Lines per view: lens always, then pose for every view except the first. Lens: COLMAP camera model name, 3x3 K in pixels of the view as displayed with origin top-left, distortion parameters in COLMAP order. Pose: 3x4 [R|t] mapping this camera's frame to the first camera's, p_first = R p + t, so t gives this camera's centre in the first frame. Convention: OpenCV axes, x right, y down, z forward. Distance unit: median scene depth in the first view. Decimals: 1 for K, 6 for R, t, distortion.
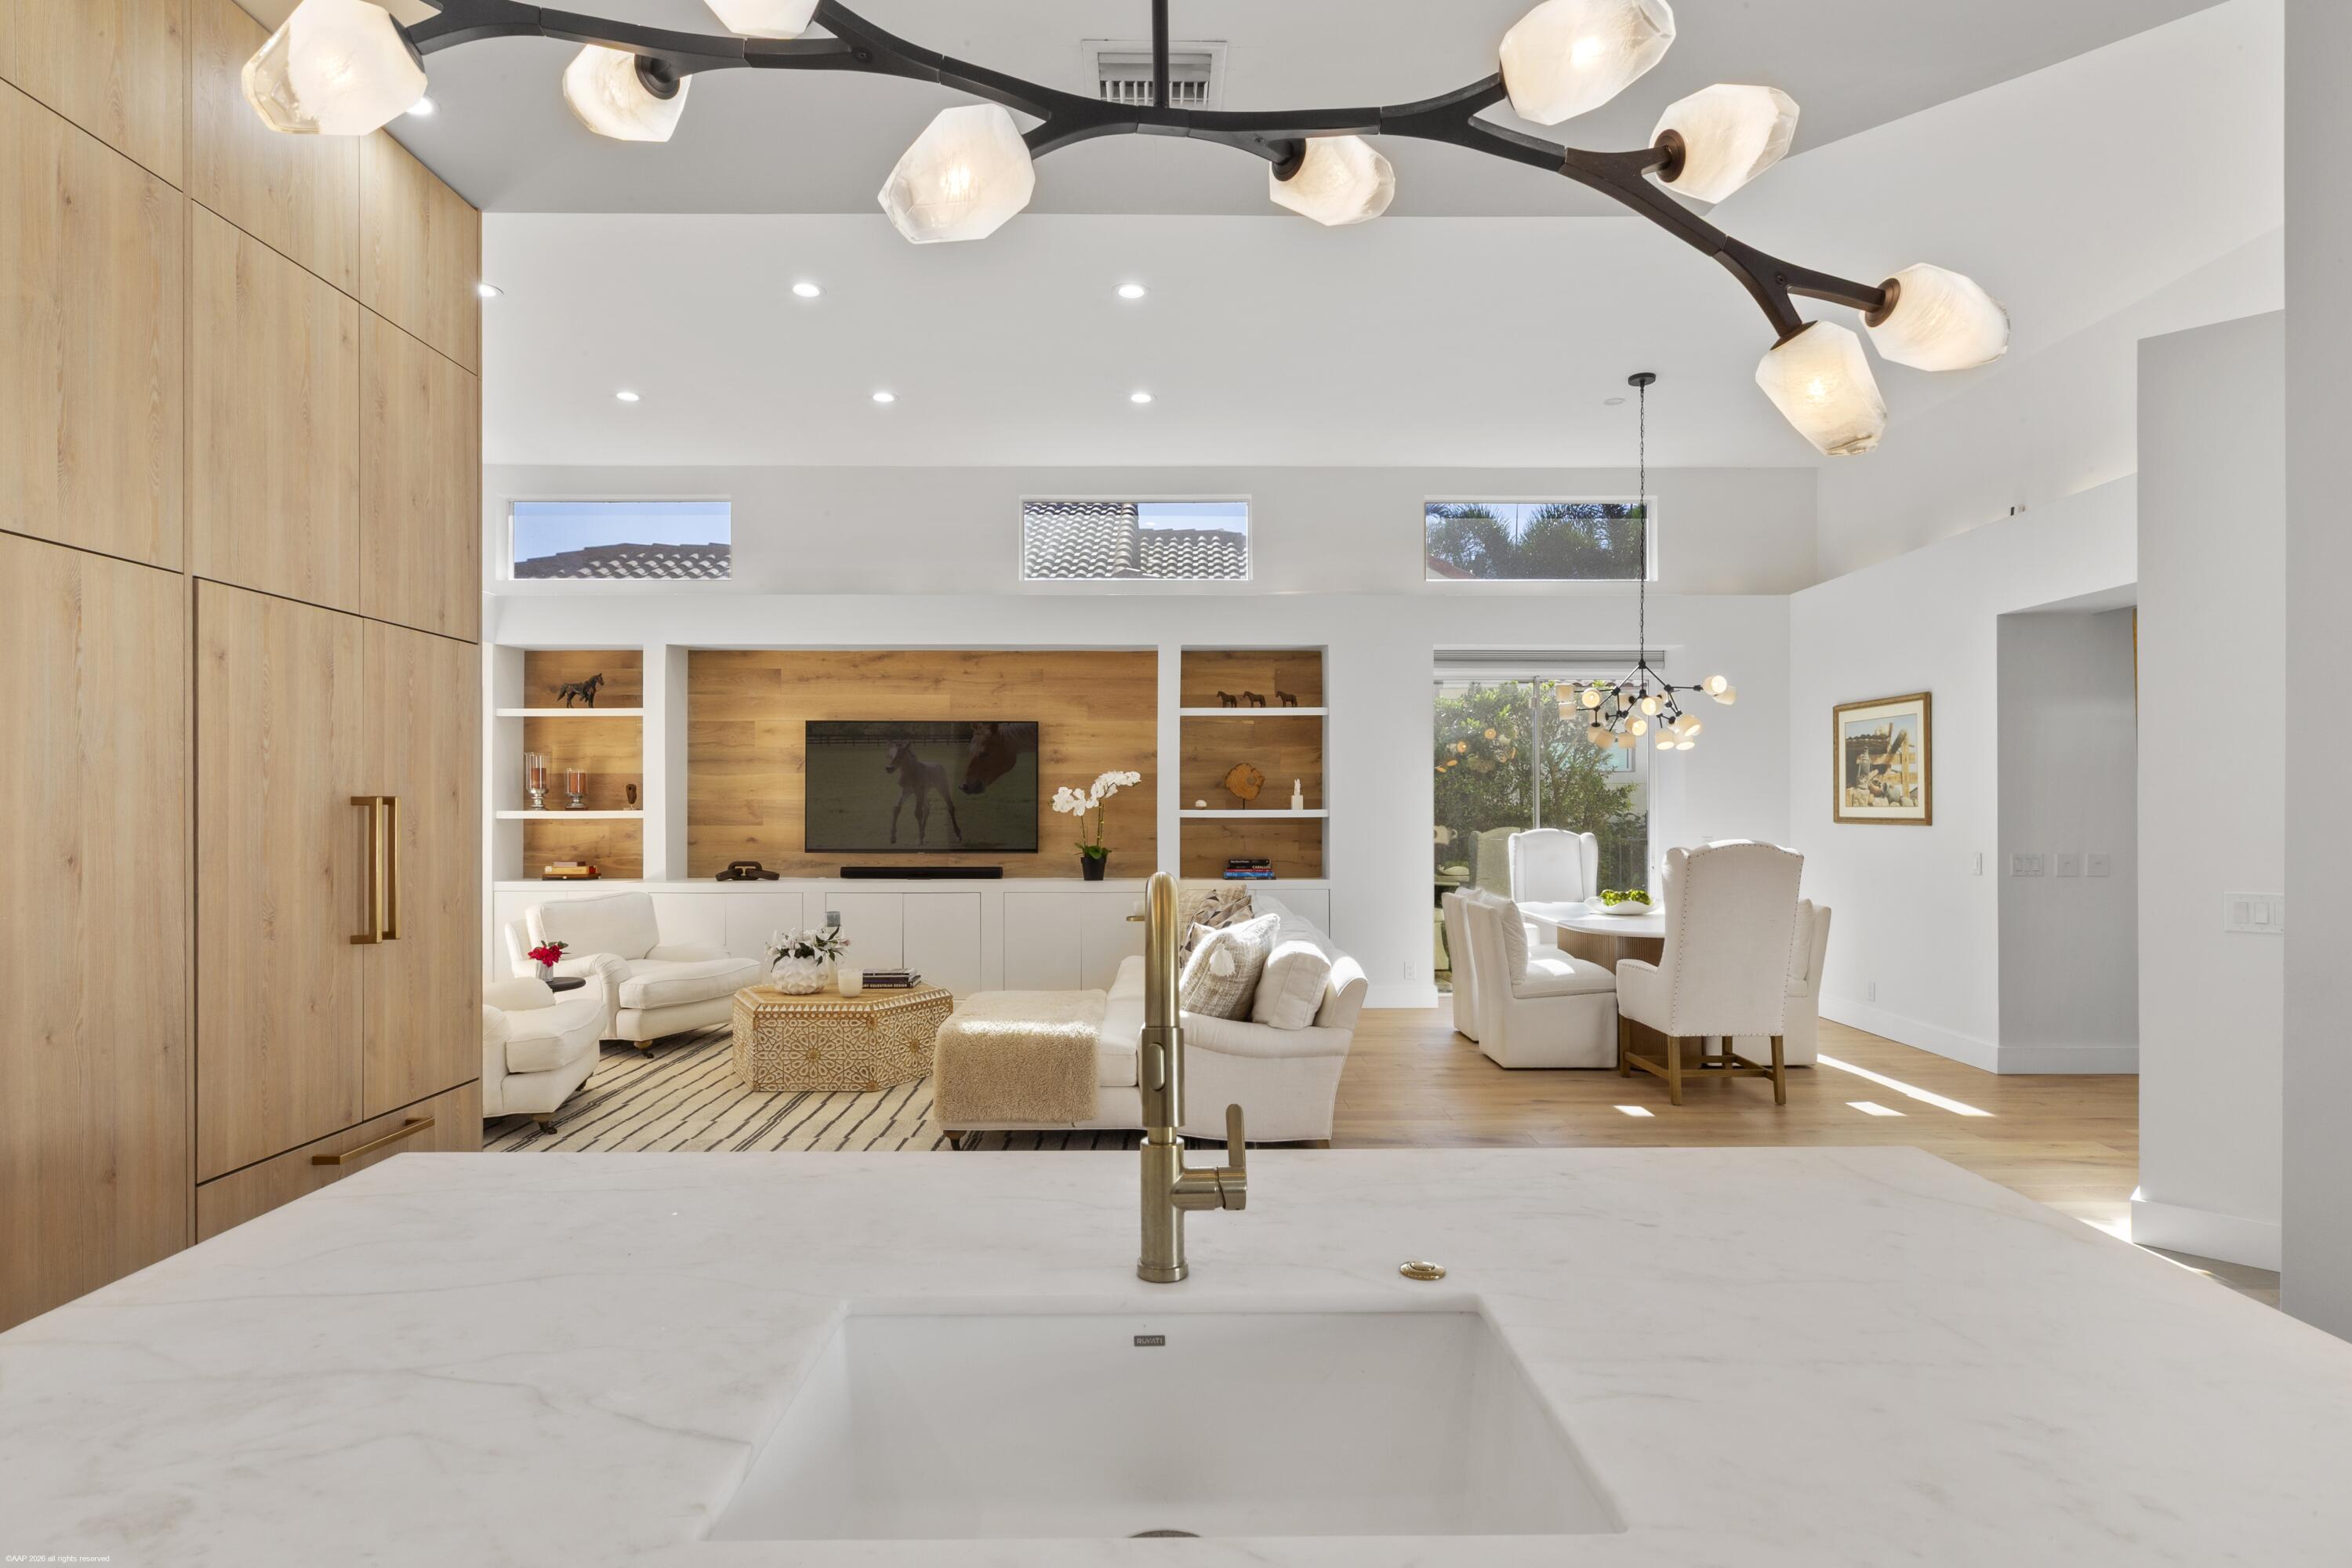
lens RADIAL K [[1204.7, 0, 1162.1], [0, 1204.7, 810.0], [0, 0, 1]] dist [-0.005132, -0.000257]
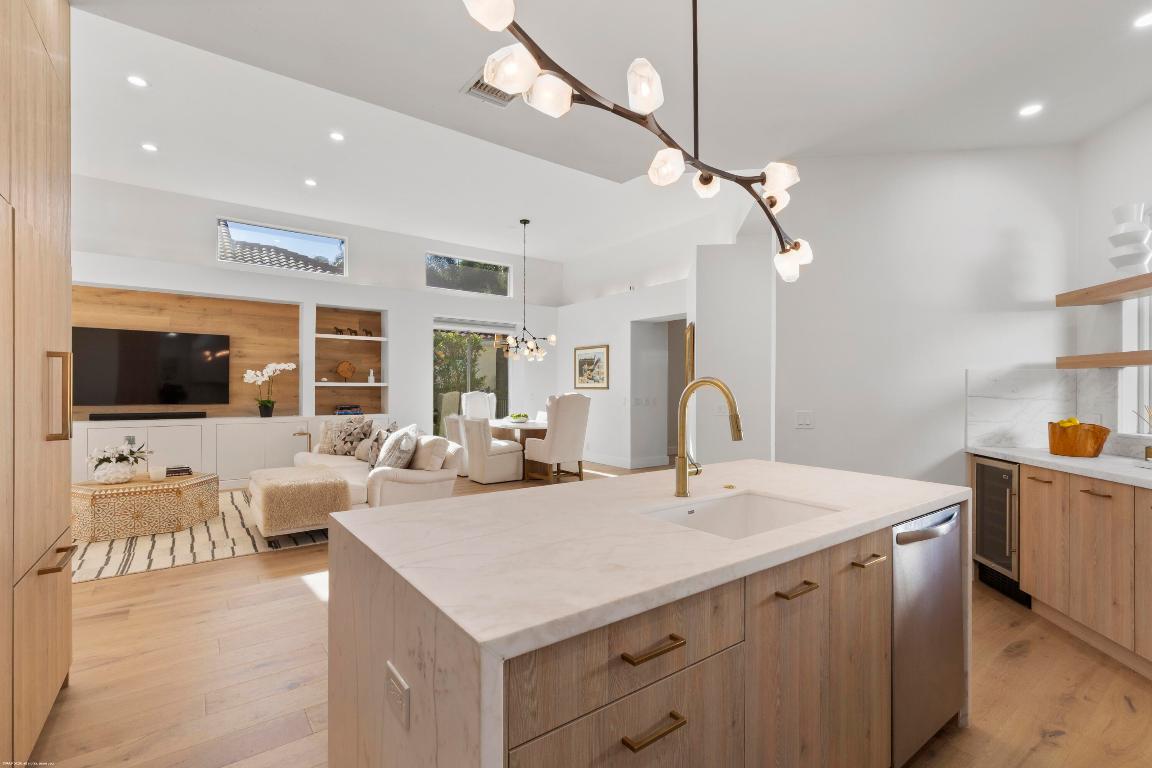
lens RADIAL K [[523.1, 0, 581.8], [0, 523.1, 387.5], [0, 0, 1]] dist [0.003565, 0.000406]
pose [[0.801255, 0.005272, 0.598299, -0.157450], [-0.002841, 0.999983, -0.005007, 0.012170], [-0.598316, 0.002312, 0.801257, -0.003715]]
